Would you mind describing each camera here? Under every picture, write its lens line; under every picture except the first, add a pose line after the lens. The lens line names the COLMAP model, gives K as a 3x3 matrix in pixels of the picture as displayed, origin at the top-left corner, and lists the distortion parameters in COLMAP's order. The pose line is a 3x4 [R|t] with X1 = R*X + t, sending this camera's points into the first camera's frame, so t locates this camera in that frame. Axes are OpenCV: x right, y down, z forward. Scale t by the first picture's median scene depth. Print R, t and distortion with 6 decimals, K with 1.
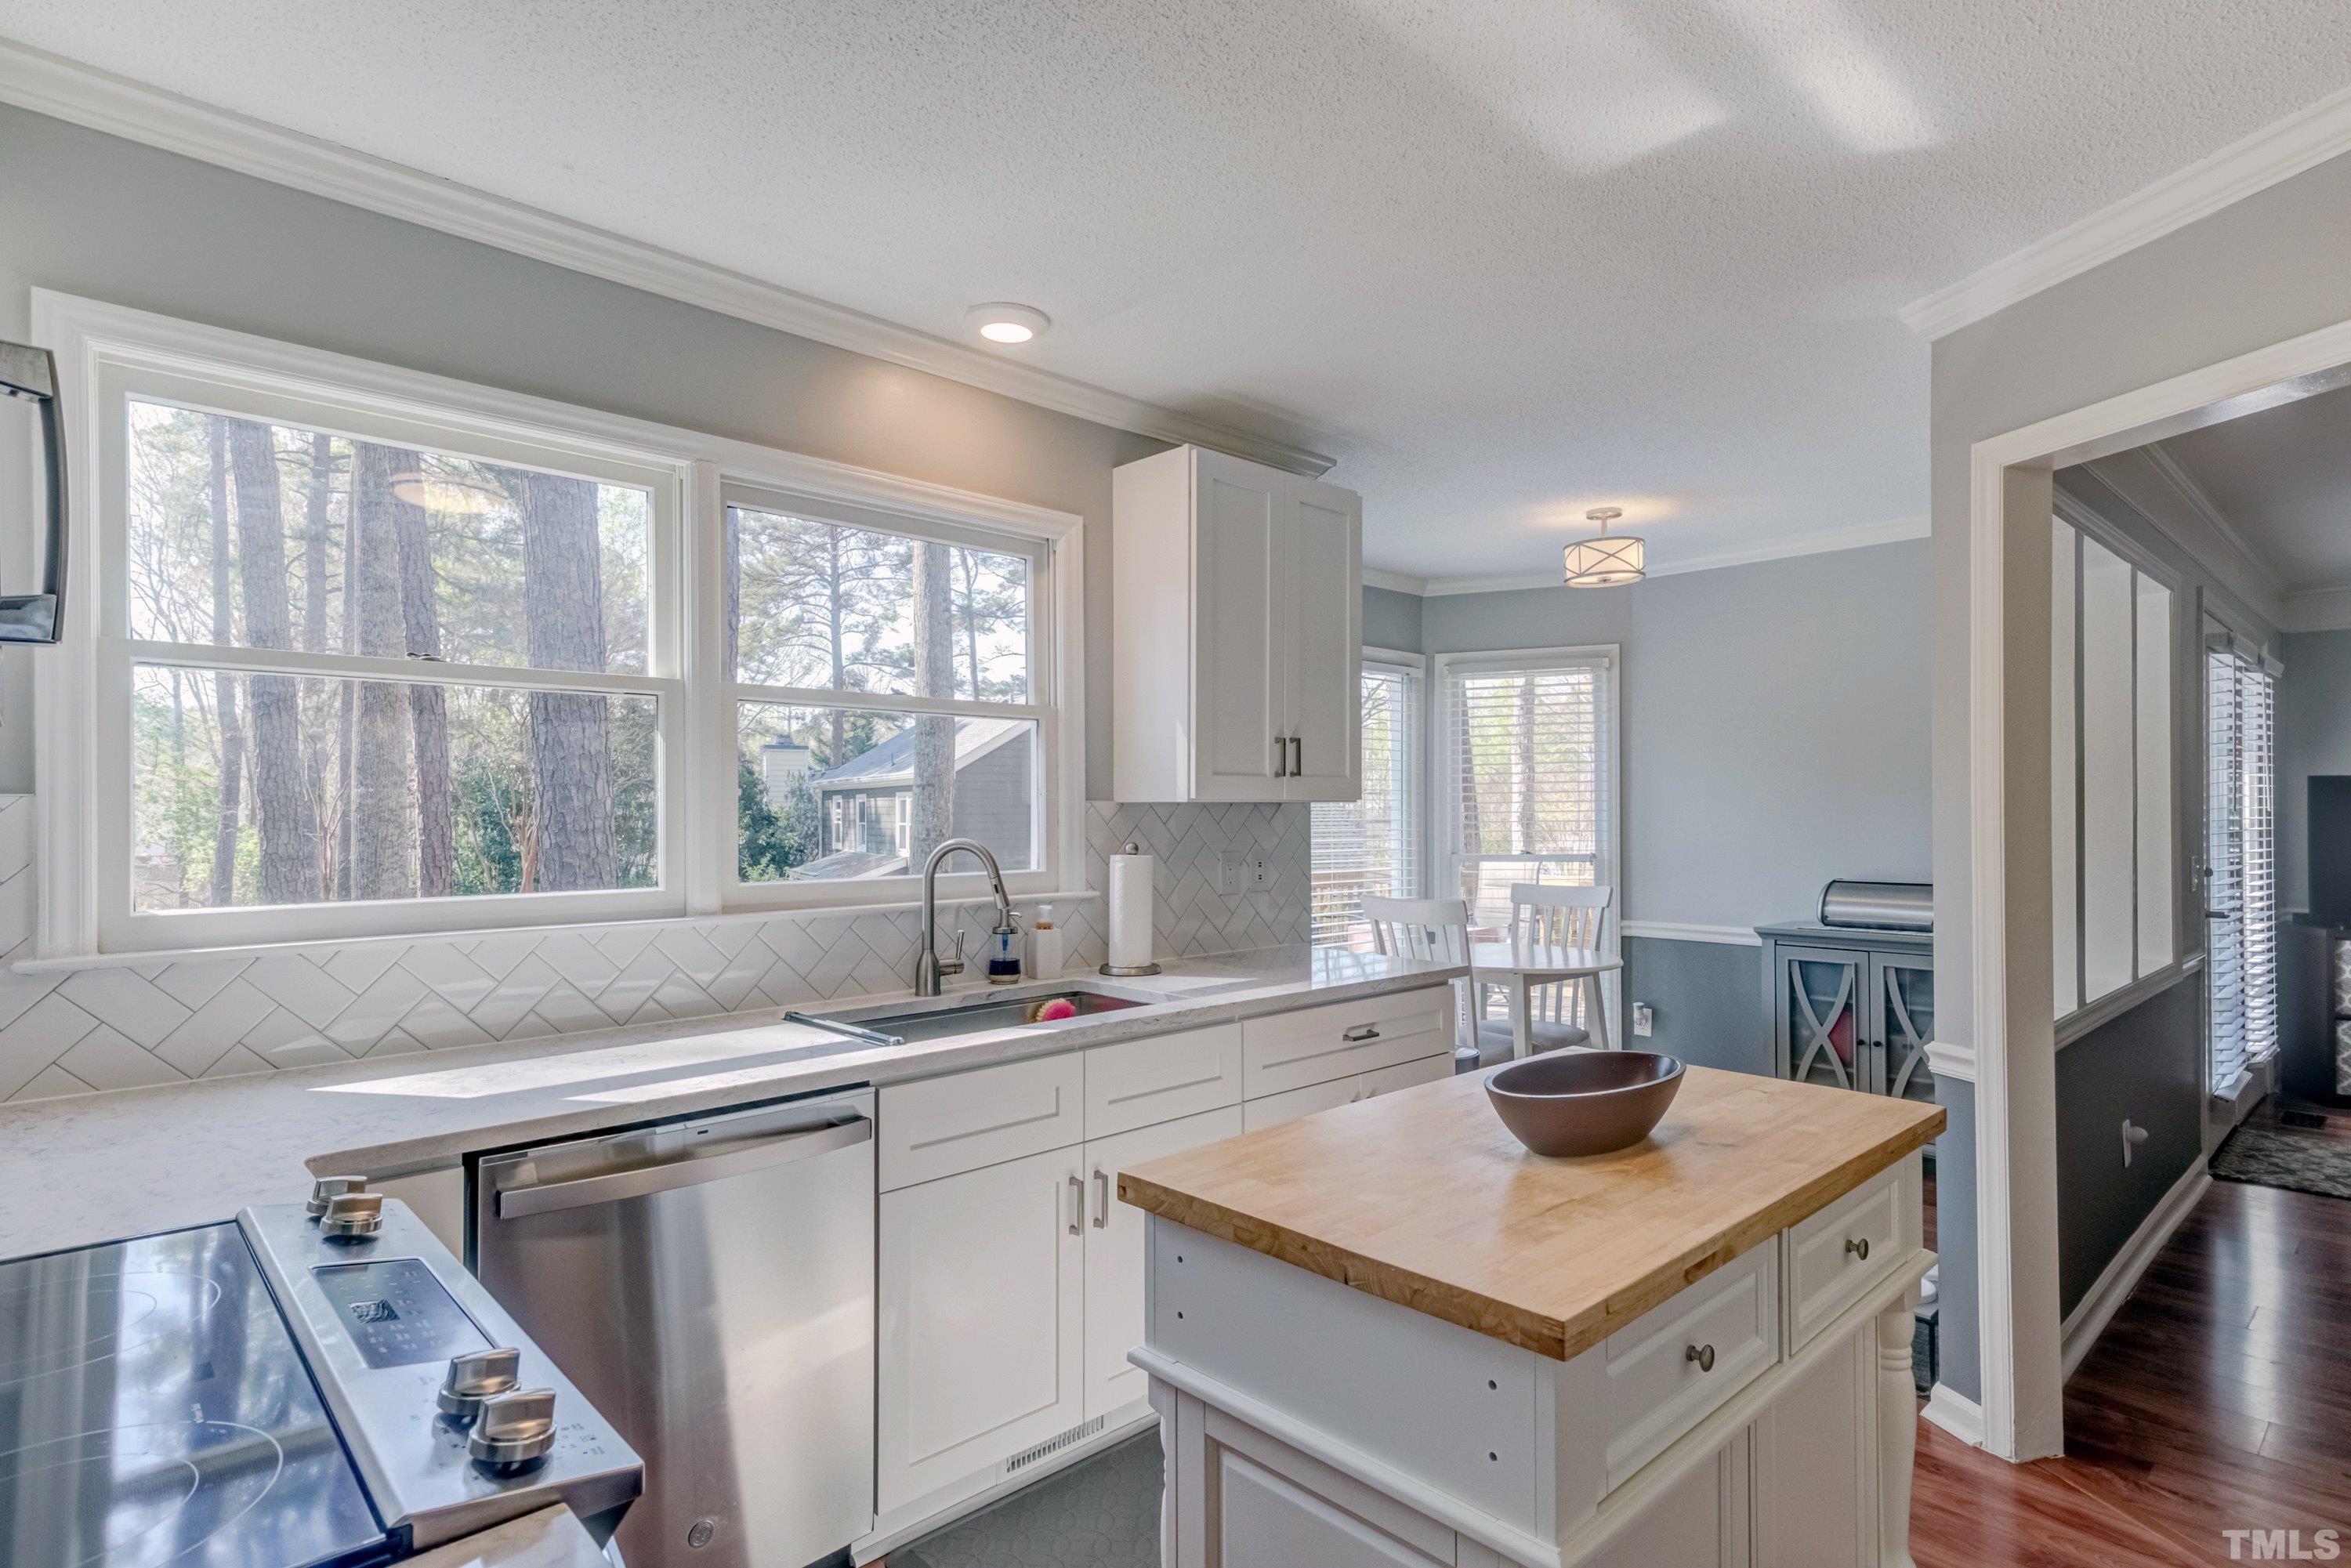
lens RADIAL K [[1215.4, 0, 1180.9], [0, 1215.4, 800.4], [0, 0, 1]] dist [0.034415, -0.010275]
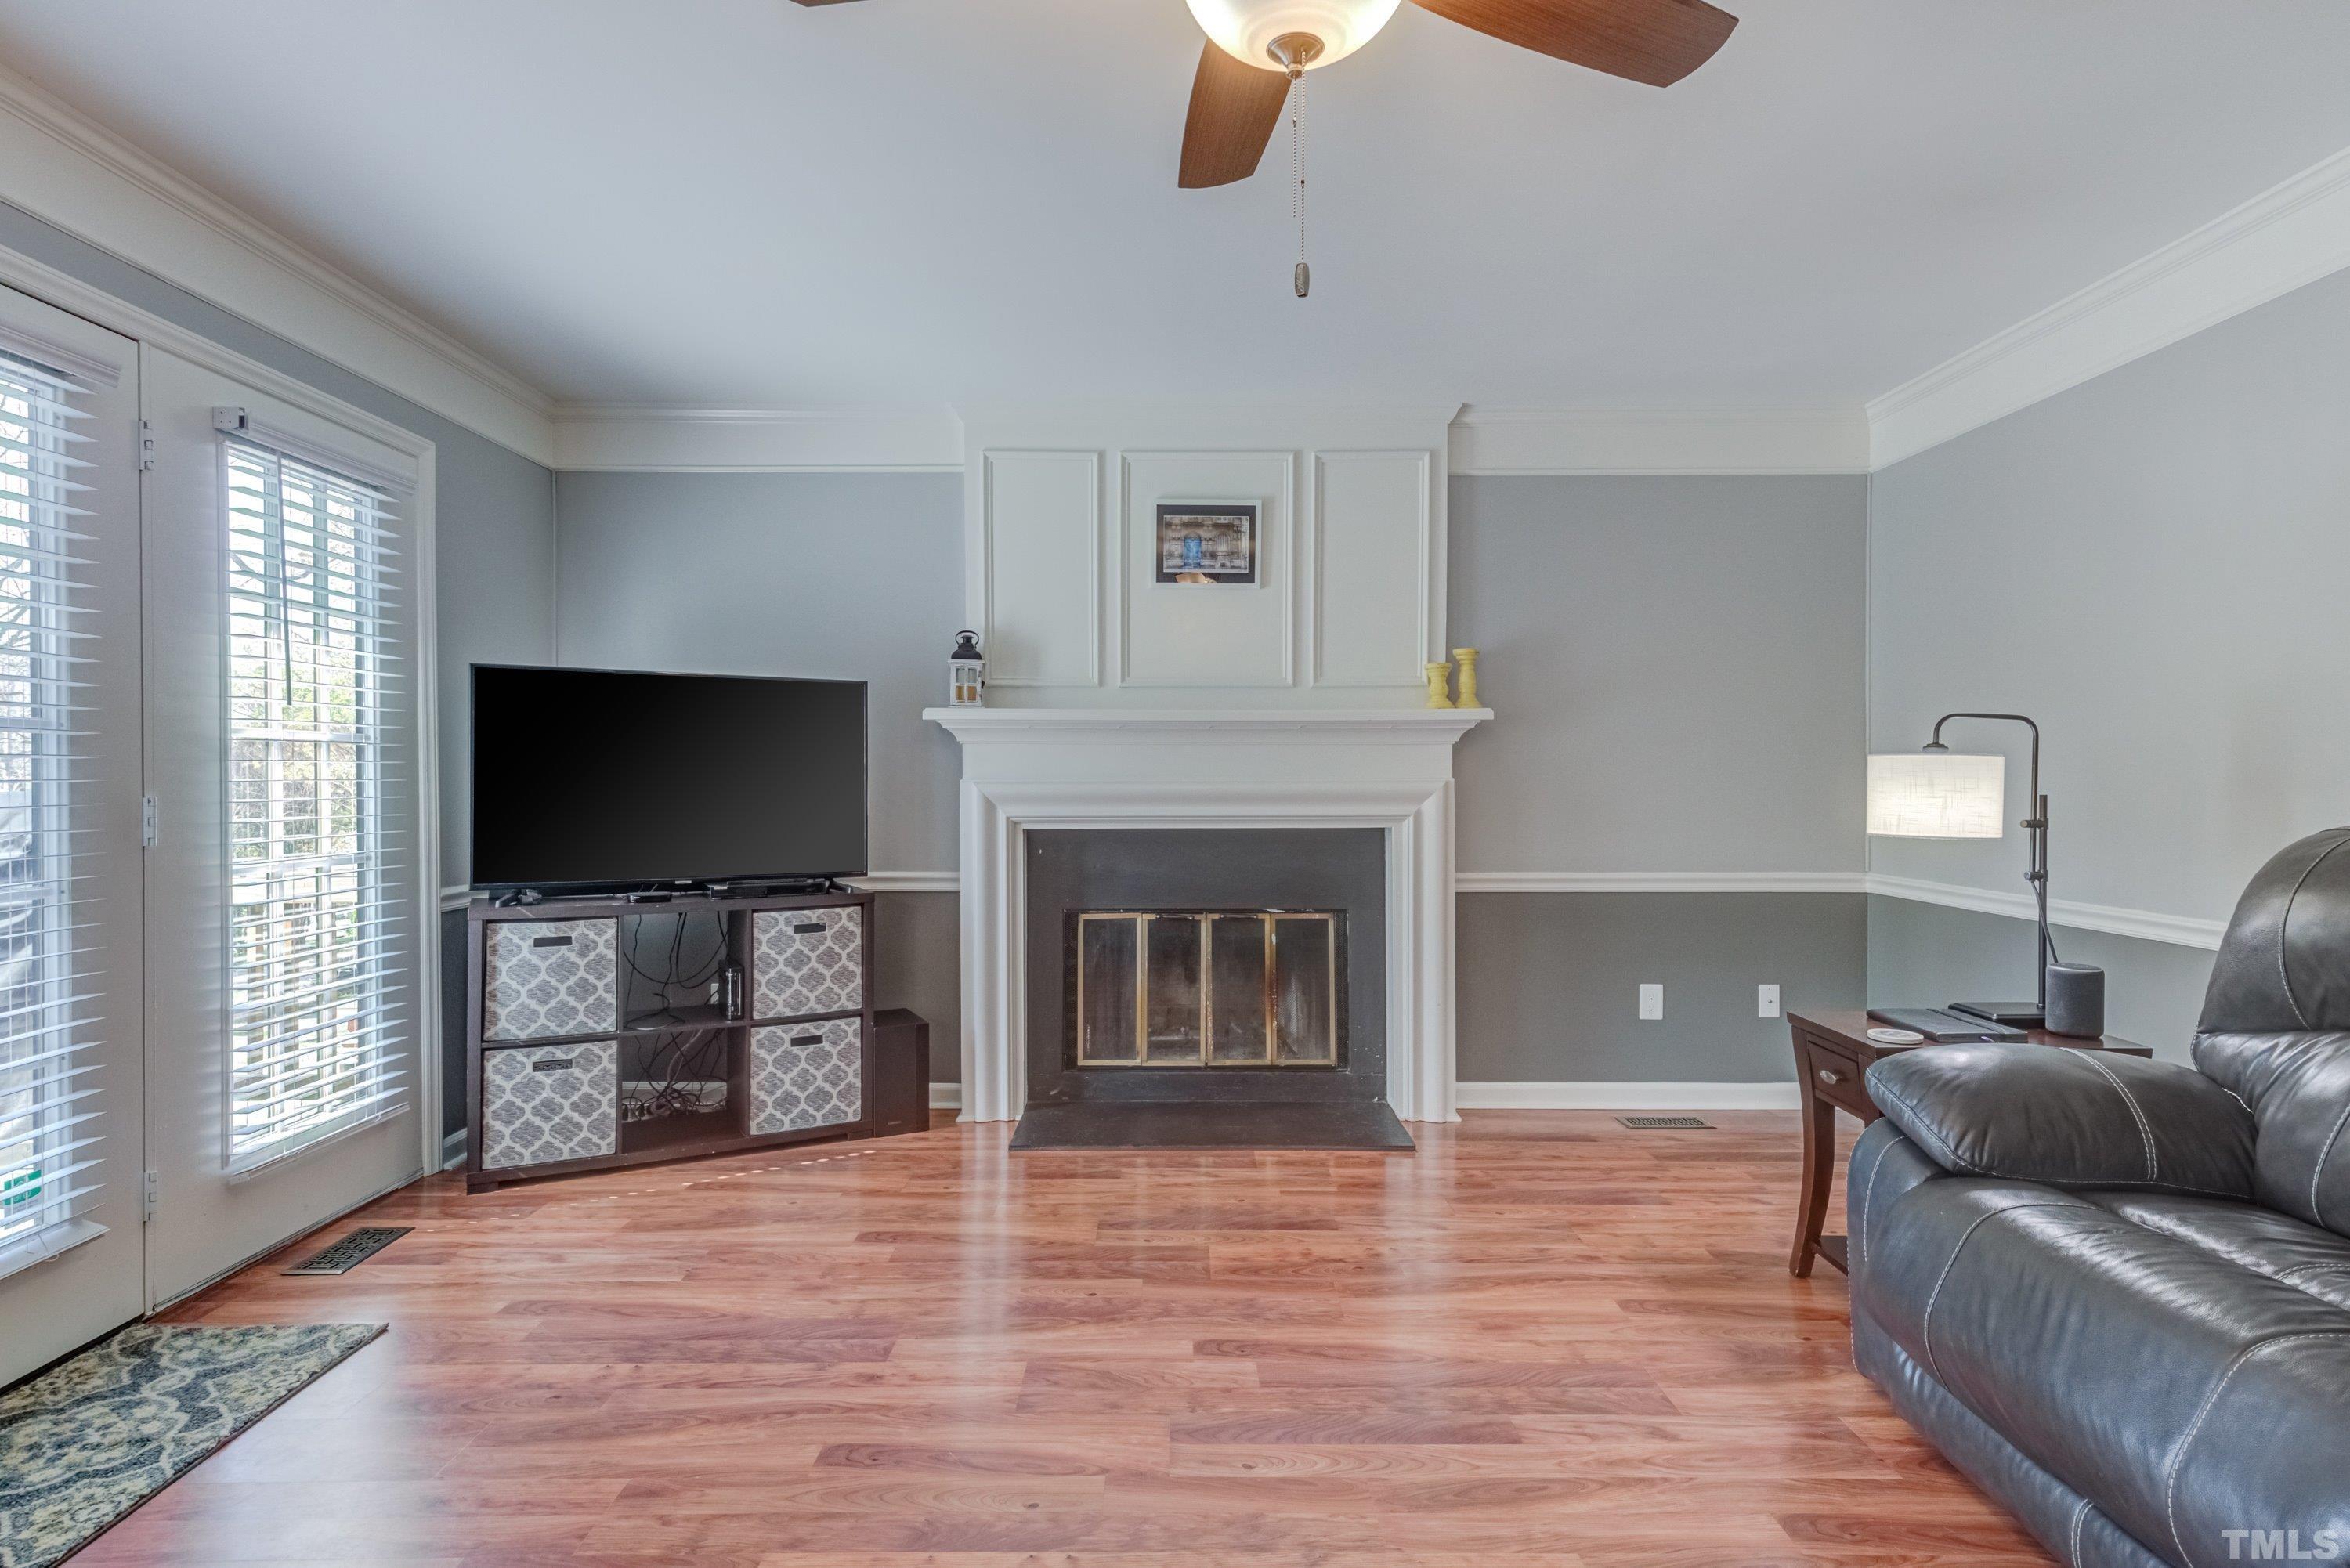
lens RADIAL K [[1214.9, 0, 1181.7], [0, 1214.9, 785.7], [0, 0, 1]] dist [0.034415, -0.010275]
pose [[0.680242, -0.005591, 0.732966, 1.306172], [-0.005408, 0.999905, 0.012646, 0.058185], [-0.732967, -0.012566, 0.680148, 0.579336]]
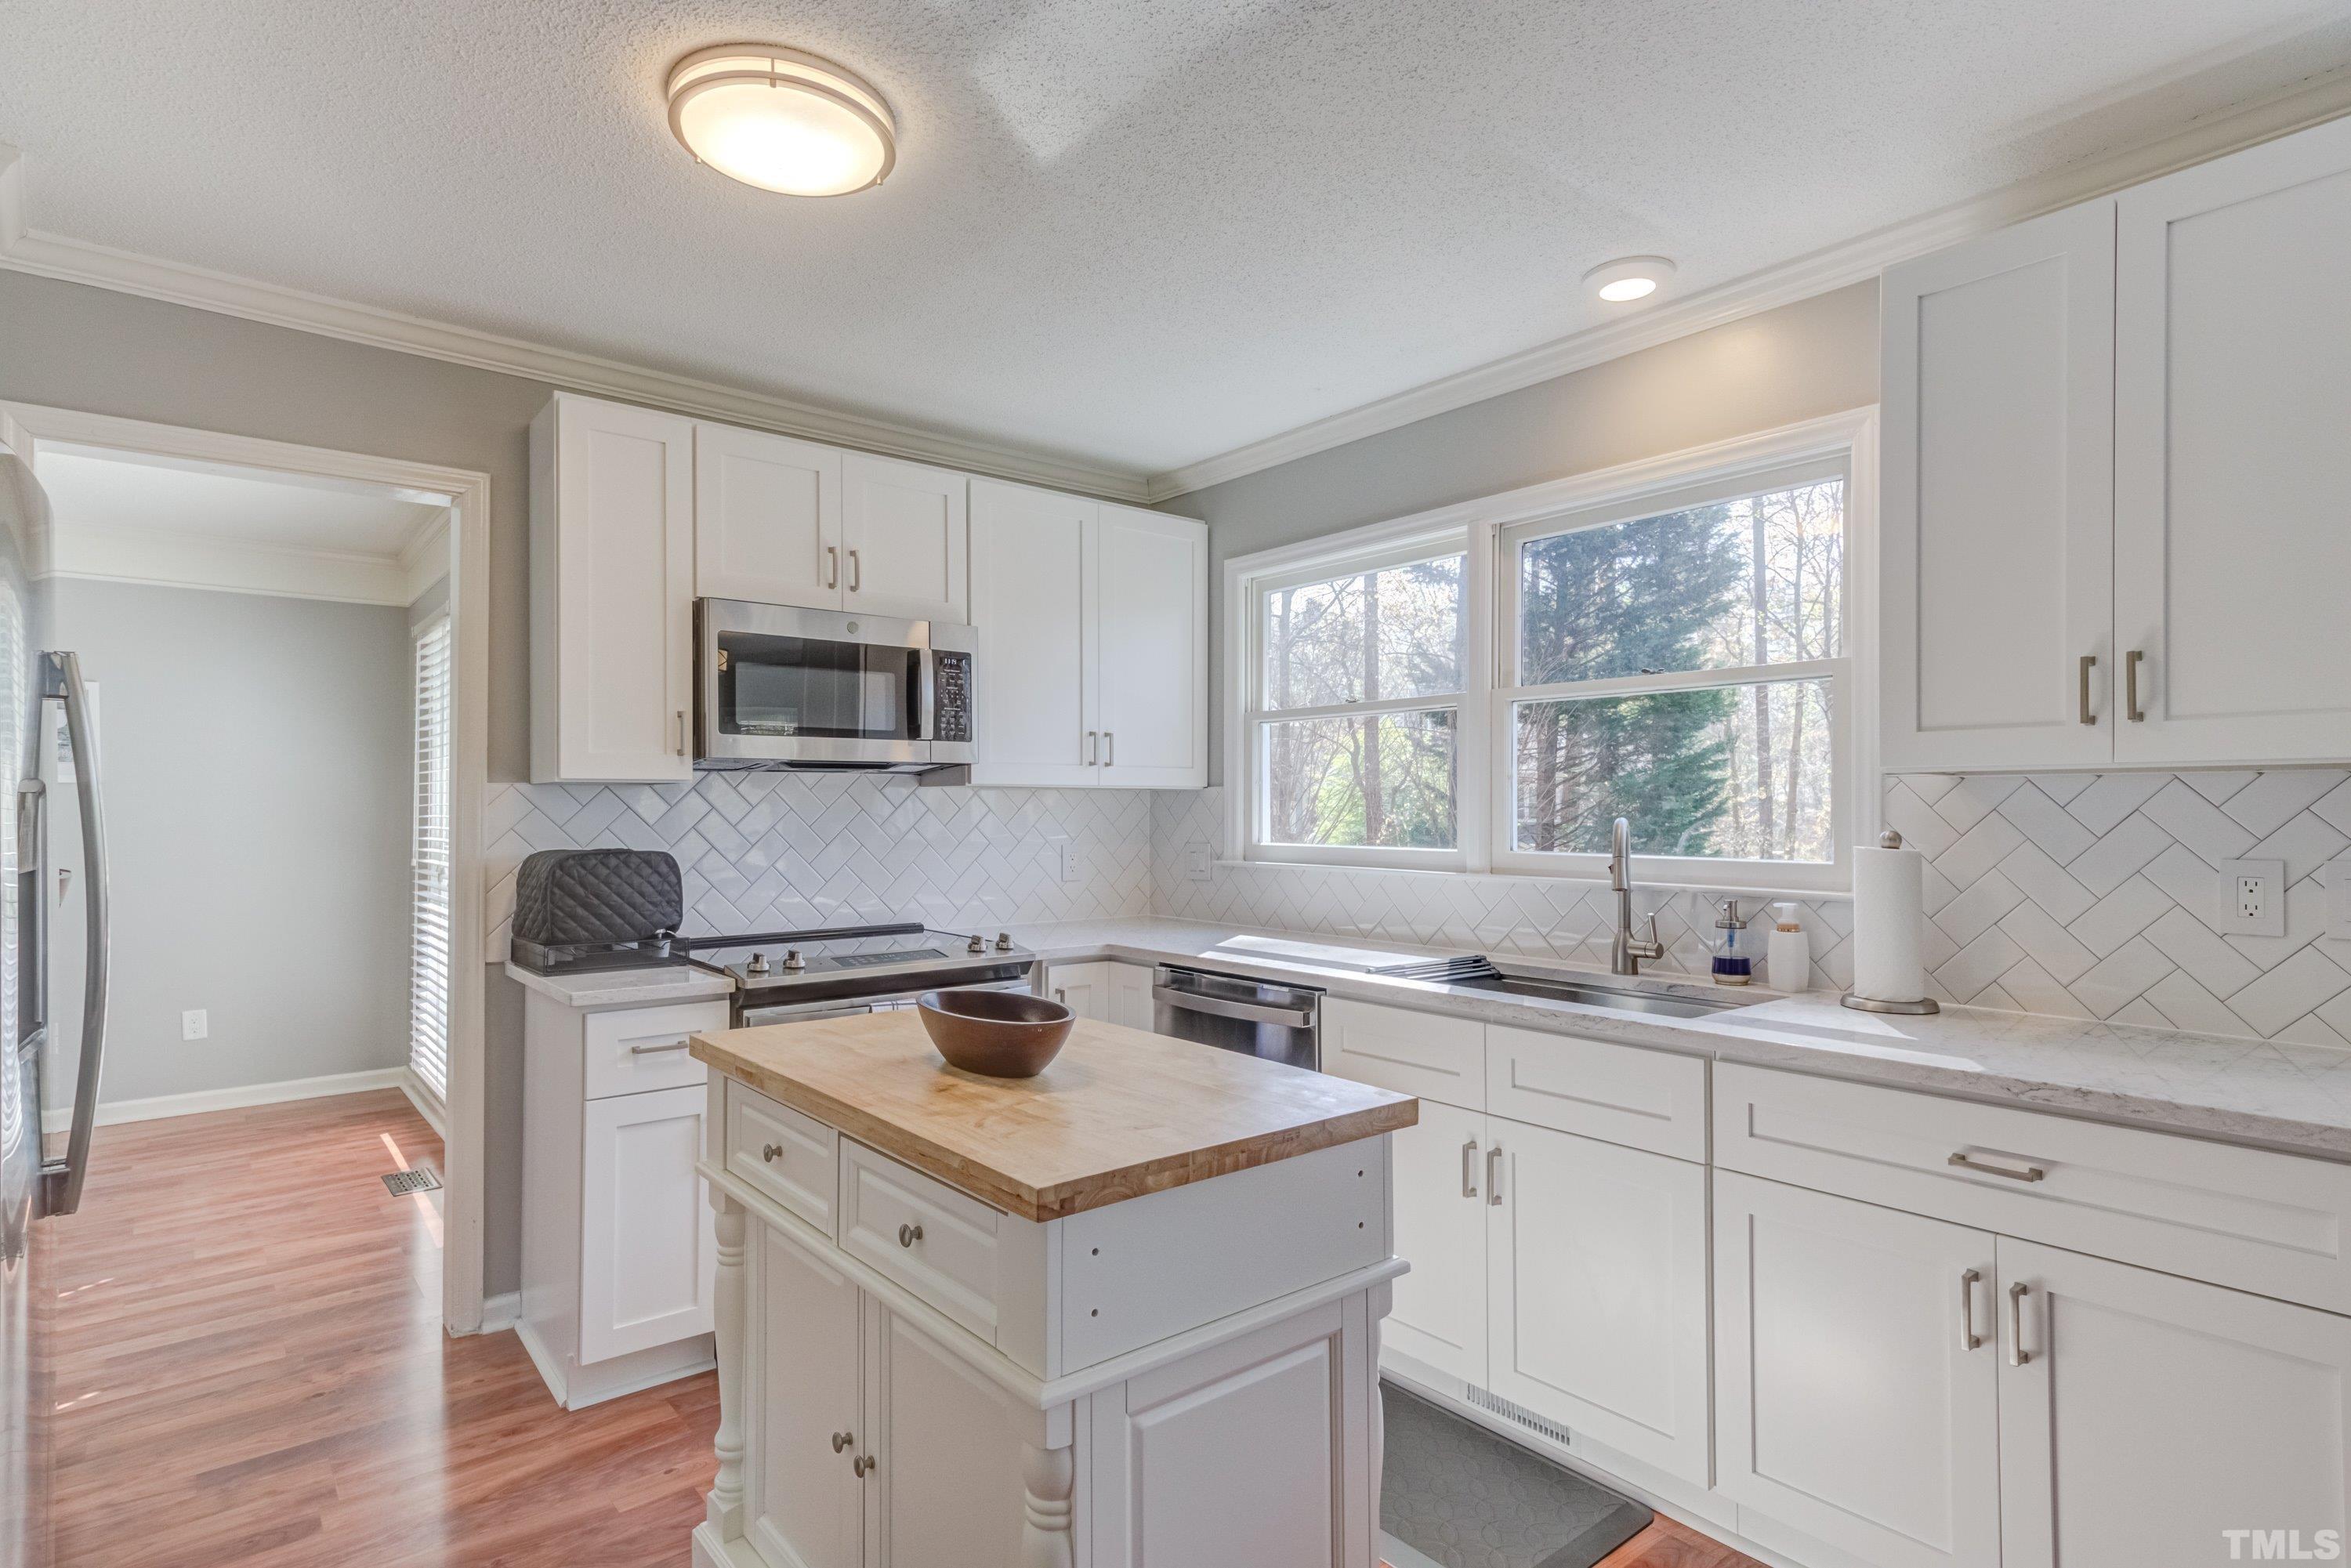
lens RADIAL K [[1215.4, 0, 1201.0], [0, 1215.4, 782.6], [0, 0, 1]] dist [0.034415, -0.010275]
pose [[-0.074397, -0.021062, -0.997006, 0.766614], [0.003180, 0.999767, -0.021358, 0.021159], [0.997224, -0.004759, -0.074312, 0.672628]]
